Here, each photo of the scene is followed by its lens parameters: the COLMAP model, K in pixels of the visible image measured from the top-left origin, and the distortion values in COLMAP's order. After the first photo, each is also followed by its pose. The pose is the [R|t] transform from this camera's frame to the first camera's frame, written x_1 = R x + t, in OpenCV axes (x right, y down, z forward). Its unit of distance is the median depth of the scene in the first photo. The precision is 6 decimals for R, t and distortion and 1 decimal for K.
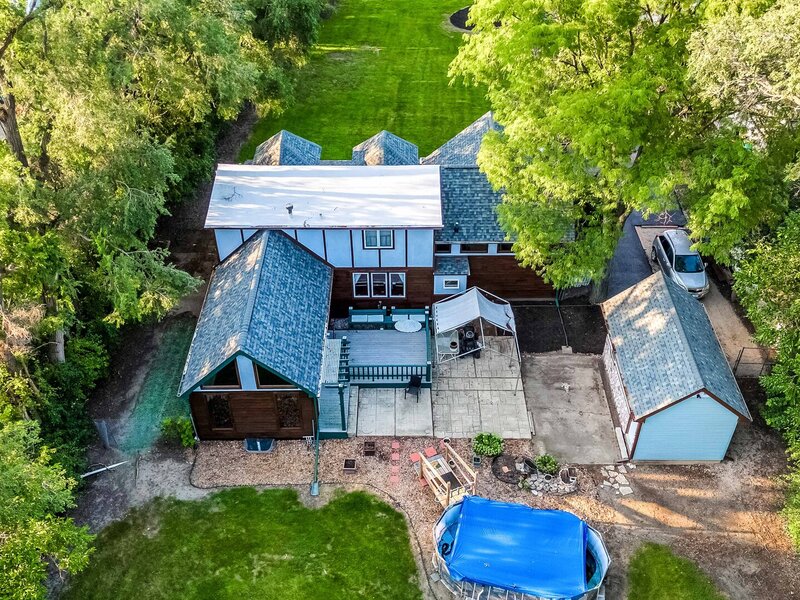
lens RADIAL K [[800.7, 0, 400.1], [0, 800.7, 300.7], [0, 0, 1]] dist [0.013340, 0.000000]
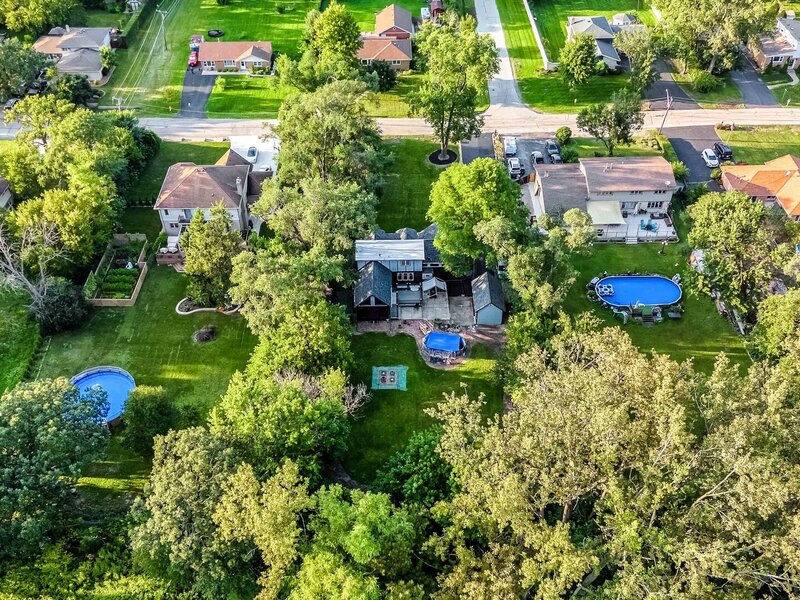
lens RADIAL K [[800.7, 0, 399.6], [0, 800.7, 299.0], [0, 0, 1]] dist [0.013340, 0.000000]
pose [[0.999892, -0.012720, 0.007369, -0.080654], [0.012545, 0.999651, 0.023227, -0.004611], [-0.007661, -0.023132, 0.999703, -2.410382]]
